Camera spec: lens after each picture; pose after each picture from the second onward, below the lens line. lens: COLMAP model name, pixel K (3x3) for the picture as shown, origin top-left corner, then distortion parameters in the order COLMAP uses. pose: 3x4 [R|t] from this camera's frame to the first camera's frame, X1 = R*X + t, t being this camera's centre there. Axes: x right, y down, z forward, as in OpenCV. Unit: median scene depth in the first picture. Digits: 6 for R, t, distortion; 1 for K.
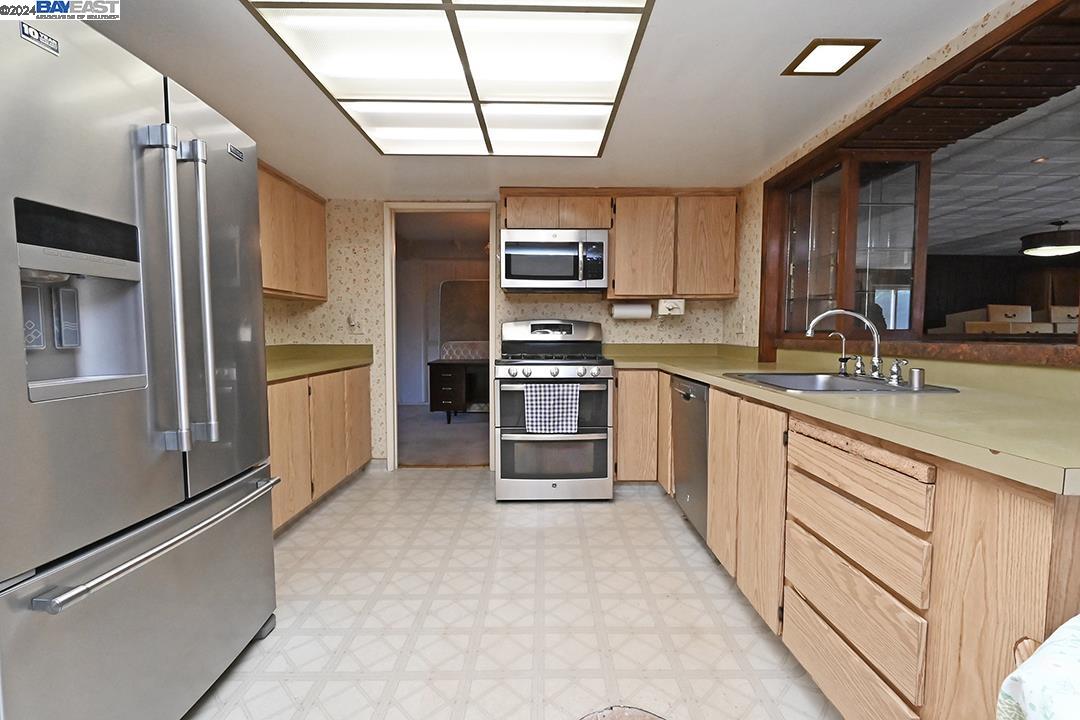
lens RADIAL K [[471.7, 0, 543.7], [0, 471.7, 359.1], [0, 0, 1]] dist [0.002551, -0.003363]
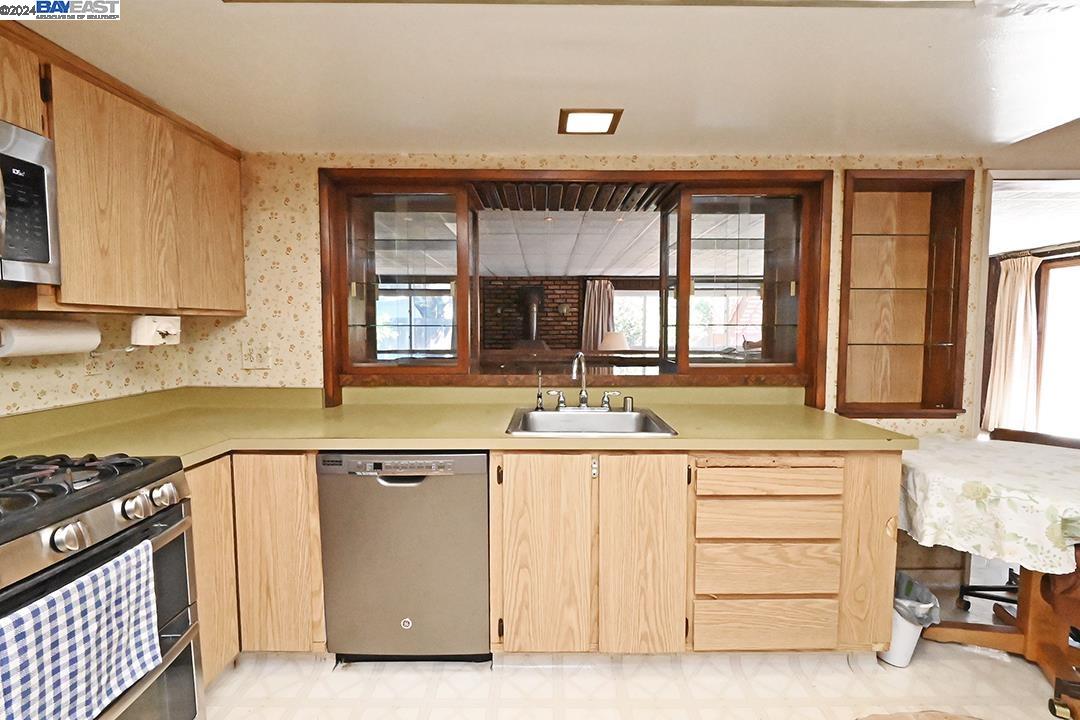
lens RADIAL K [[471.7, 0, 542.6], [0, 471.7, 363.8], [0, 0, 1]] dist [0.002551, -0.003363]
pose [[0.007186, -0.069963, 0.997524, -0.300542], [0.058534, 0.995868, 0.069426, -0.099887], [-0.998260, 0.057890, 0.011252, 0.666585]]
